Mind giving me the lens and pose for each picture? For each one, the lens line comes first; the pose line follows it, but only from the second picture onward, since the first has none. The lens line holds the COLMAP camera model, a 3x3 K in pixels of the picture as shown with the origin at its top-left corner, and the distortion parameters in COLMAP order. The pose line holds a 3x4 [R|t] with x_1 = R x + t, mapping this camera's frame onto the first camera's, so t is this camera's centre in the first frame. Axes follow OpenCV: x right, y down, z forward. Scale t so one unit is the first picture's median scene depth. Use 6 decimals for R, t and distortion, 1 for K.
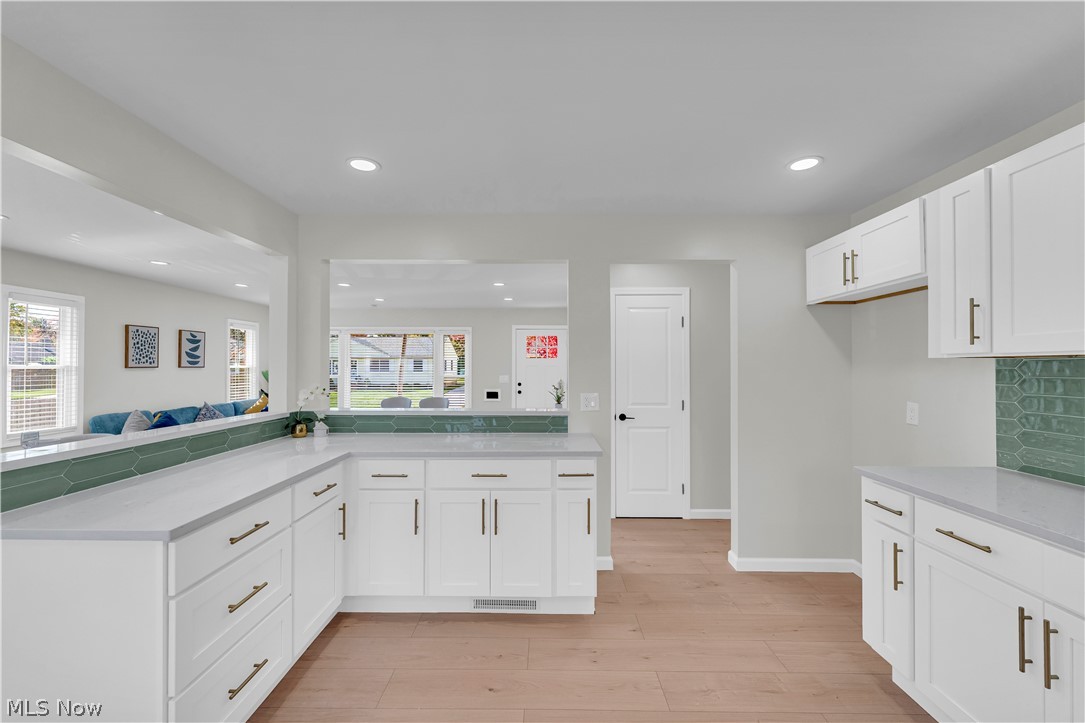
lens RADIAL K [[445.4, 0, 531.6], [0, 445.4, 358.7], [0, 0, 1]] dist [0.003455, -0.000774]
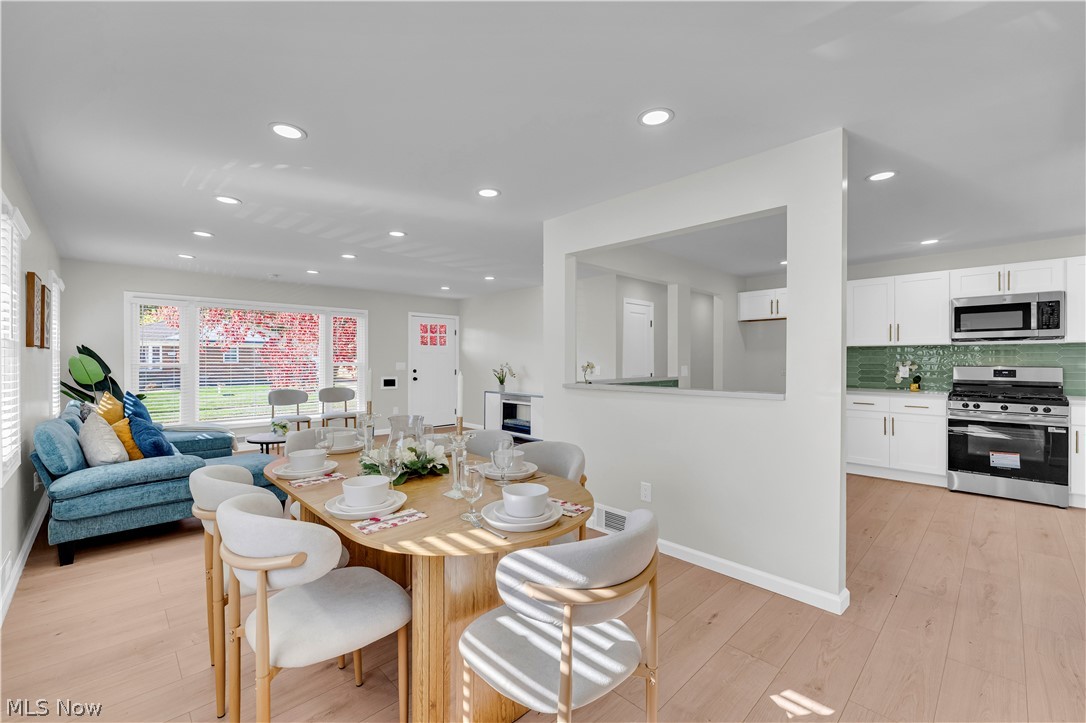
lens RADIAL K [[445.8, 0, 551.2], [0, 445.8, 360.9], [0, 0, 1]] dist [0.003455, -0.000774]
pose [[0.696849, -0.001667, 0.717216, -1.665967], [-0.012186, 0.999825, 0.014164, 0.049848], [-0.717115, -0.018610, 0.696707, 0.226259]]
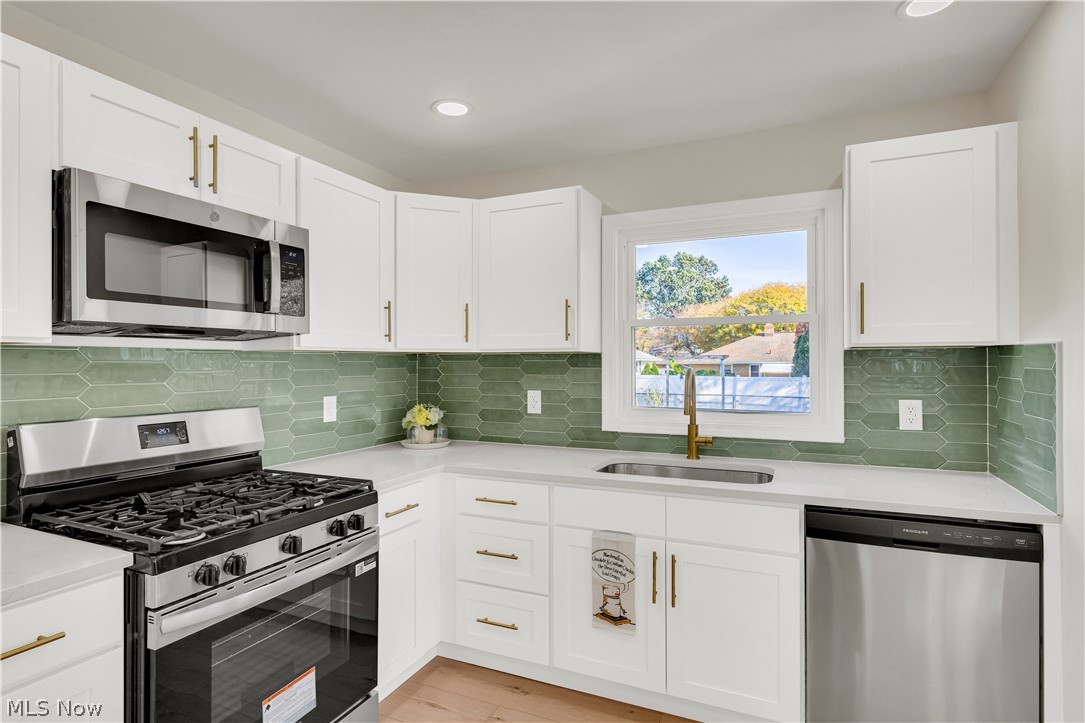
lens RADIAL K [[553.6, 0, 532.6], [0, 553.6, 358.9], [0, 0, 1]] dist [0.000792, -0.000417]
pose [[-0.918799, 0.005923, 0.394682, 0.016272], [-0.003735, 0.999712, -0.023700, 0.018939], [-0.394709, -0.023250, -0.918512, 0.642247]]
